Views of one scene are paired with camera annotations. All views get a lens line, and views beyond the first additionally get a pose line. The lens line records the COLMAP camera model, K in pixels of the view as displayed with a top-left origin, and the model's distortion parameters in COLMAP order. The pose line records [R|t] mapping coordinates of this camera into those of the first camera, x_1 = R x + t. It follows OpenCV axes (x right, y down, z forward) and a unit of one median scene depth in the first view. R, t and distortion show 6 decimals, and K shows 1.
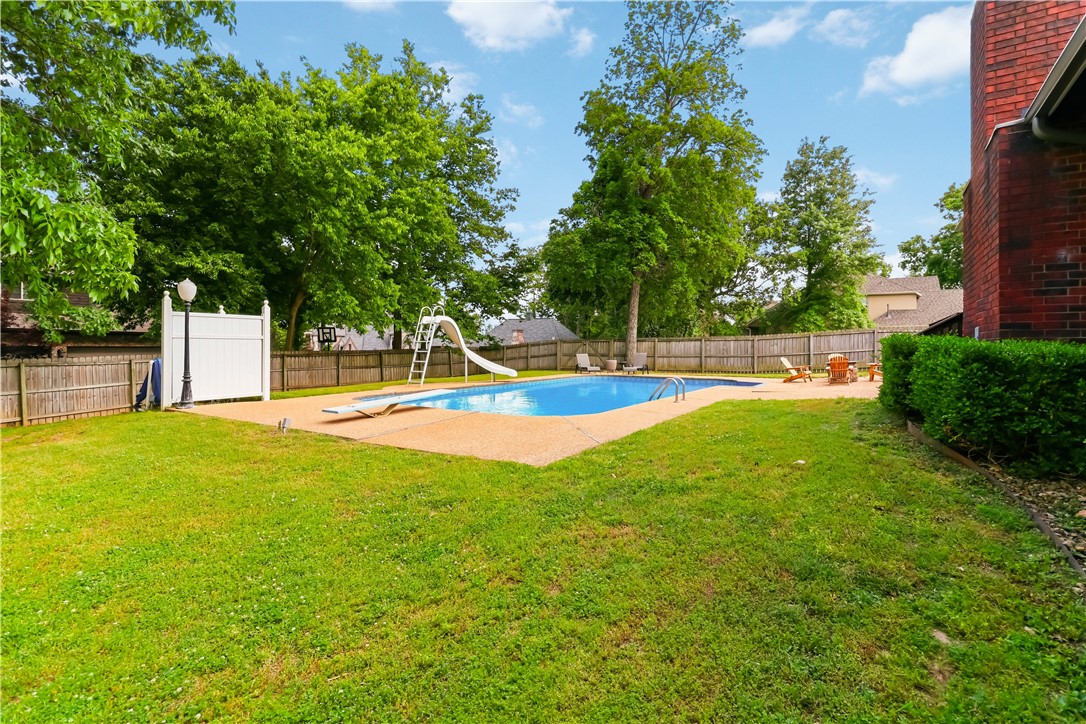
lens RADIAL K [[512.7, 0, 542.2], [0, 512.7, 345.2], [0, 0, 1]] dist [0.000752, -0.010337]
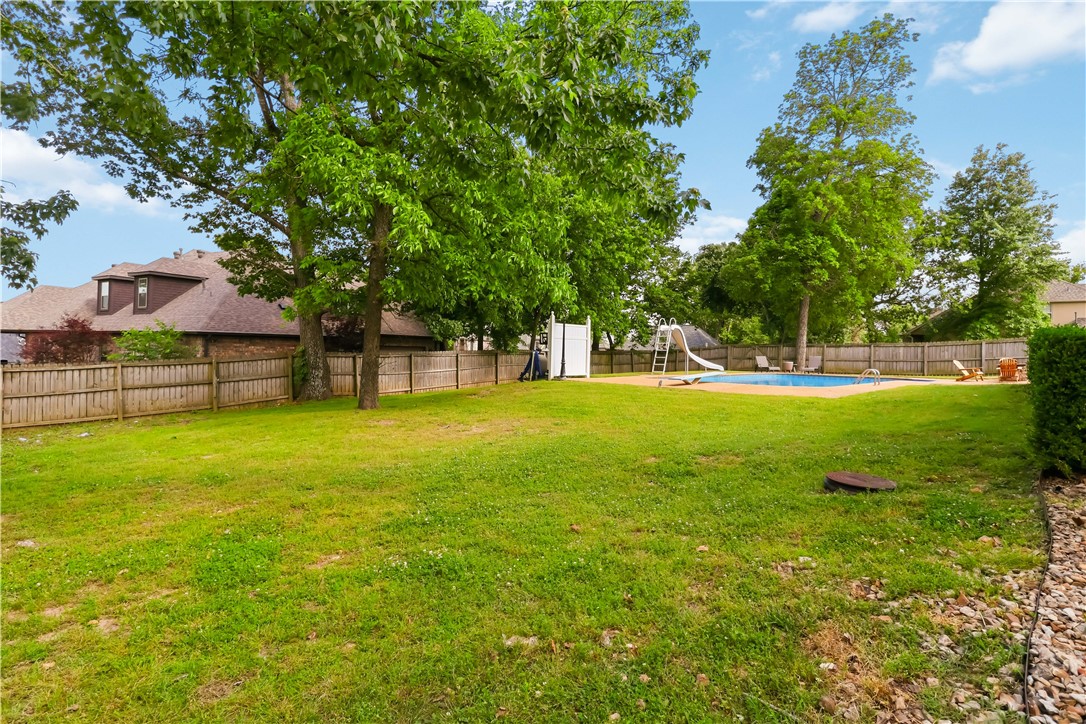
lens RADIAL K [[512.7, 0, 542.2], [0, 512.7, 345.2], [0, 0, 1]] dist [0.000752, -0.010337]
pose [[0.973934, 0.010244, -0.226602, -0.118876], [-0.013189, 0.999847, -0.011486, 0.009308], [0.226450, 0.014176, 0.973920, -0.219962]]
